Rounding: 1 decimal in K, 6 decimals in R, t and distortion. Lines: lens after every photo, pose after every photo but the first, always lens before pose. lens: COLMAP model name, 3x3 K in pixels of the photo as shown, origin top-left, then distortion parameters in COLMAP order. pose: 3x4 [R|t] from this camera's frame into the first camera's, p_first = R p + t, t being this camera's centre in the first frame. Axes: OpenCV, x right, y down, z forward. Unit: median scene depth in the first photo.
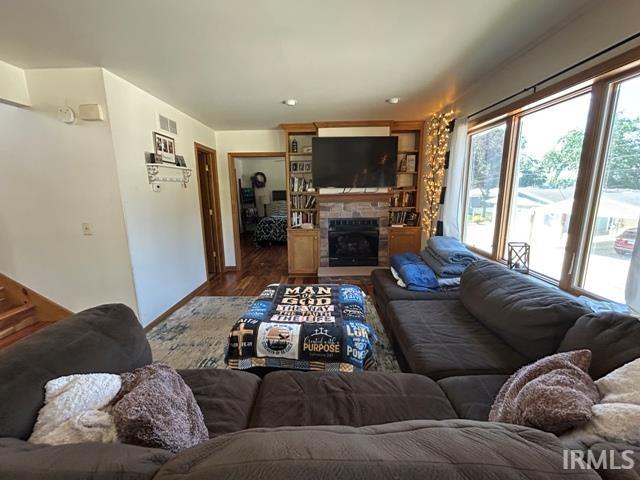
lens RADIAL K [[259.0, 0, 320.0], [0, 259.0, 240.0], [0, 0, 1]] dist [-0.001169, -0.000037]
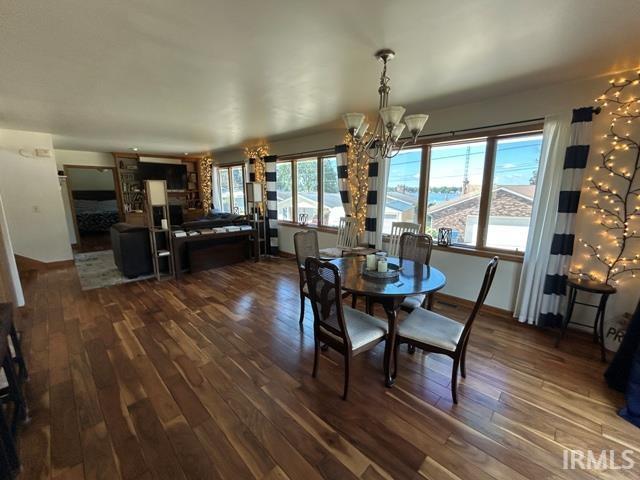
lens RADIAL K [[259.0, 0, 320.0], [0, 259.0, 240.0], [0, 0, 1]] dist [-0.001169, -0.000037]
pose [[0.680028, -0.125247, 0.722409, -0.504904], [0.127728, 0.990472, 0.051488, 0.209333], [-0.721974, 0.057258, 0.689547, -1.087026]]
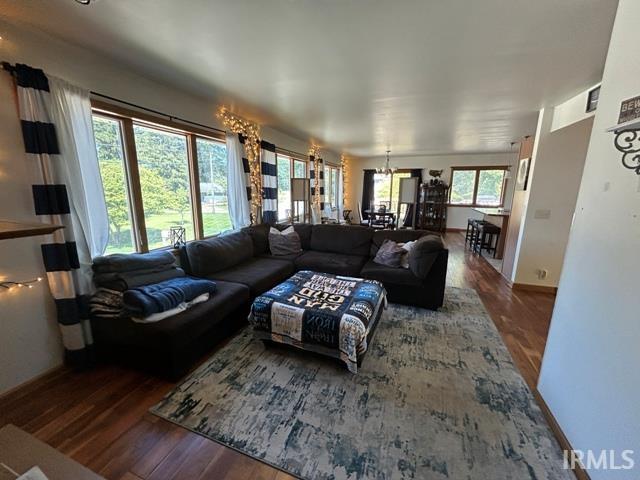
lens RADIAL K [[259.0, 0, 320.0], [0, 259.0, 240.0], [0, 0, 1]] dist [-0.001169, -0.000037]
pose [[-0.946190, -0.056523, 0.318636, -0.207995], [0.068460, 0.927381, 0.367801, -0.199941], [-0.316286, 0.369824, -0.873610, 1.040389]]
